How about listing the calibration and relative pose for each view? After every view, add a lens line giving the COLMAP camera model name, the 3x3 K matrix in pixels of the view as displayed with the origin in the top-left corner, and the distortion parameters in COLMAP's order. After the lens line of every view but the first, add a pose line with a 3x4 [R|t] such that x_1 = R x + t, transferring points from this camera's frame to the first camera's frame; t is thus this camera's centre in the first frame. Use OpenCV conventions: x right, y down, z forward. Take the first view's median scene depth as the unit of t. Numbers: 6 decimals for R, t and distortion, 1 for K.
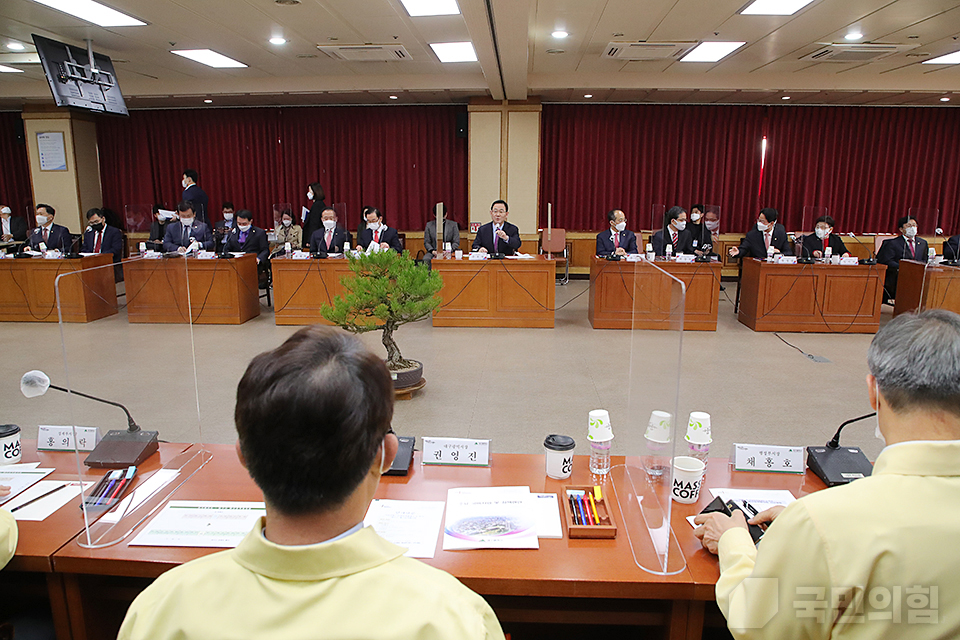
lens RADIAL K [[702.4, 0, 480.0], [0, 702.4, 320.0], [0, 0, 1]] dist [-0.005245, 0.002320]
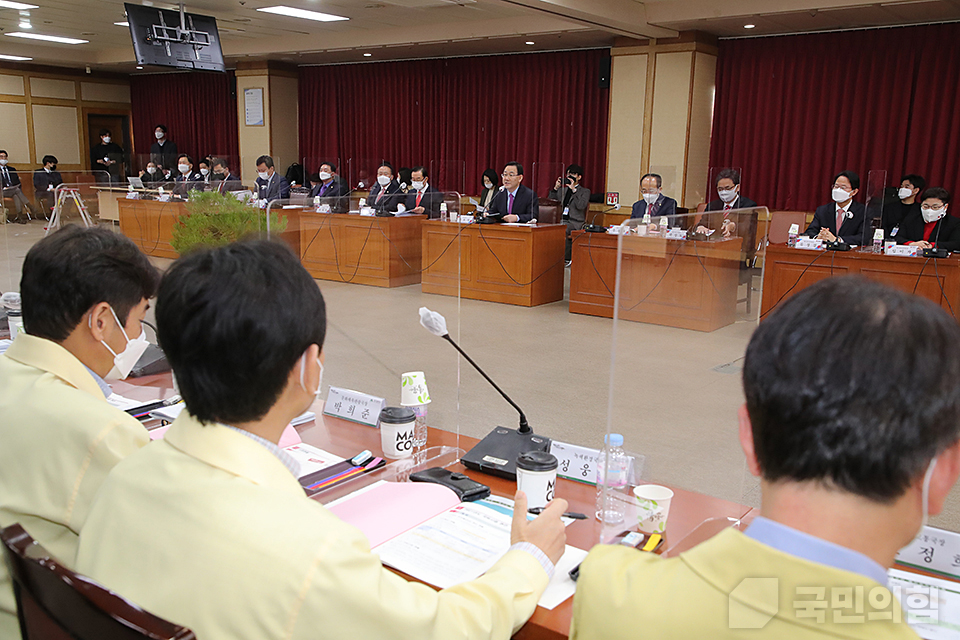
lens RADIAL K [[917.5, 0, 480.0], [0, 917.5, 320.0], [0, 0, 1]] dist [0.117270, 0.002982]
pose [[0.847796, 0.111066, -0.518562, 0.461600], [-0.115632, 0.993011, 0.023637, 0.005957], [0.517563, 0.039923, 0.854713, -0.007249]]
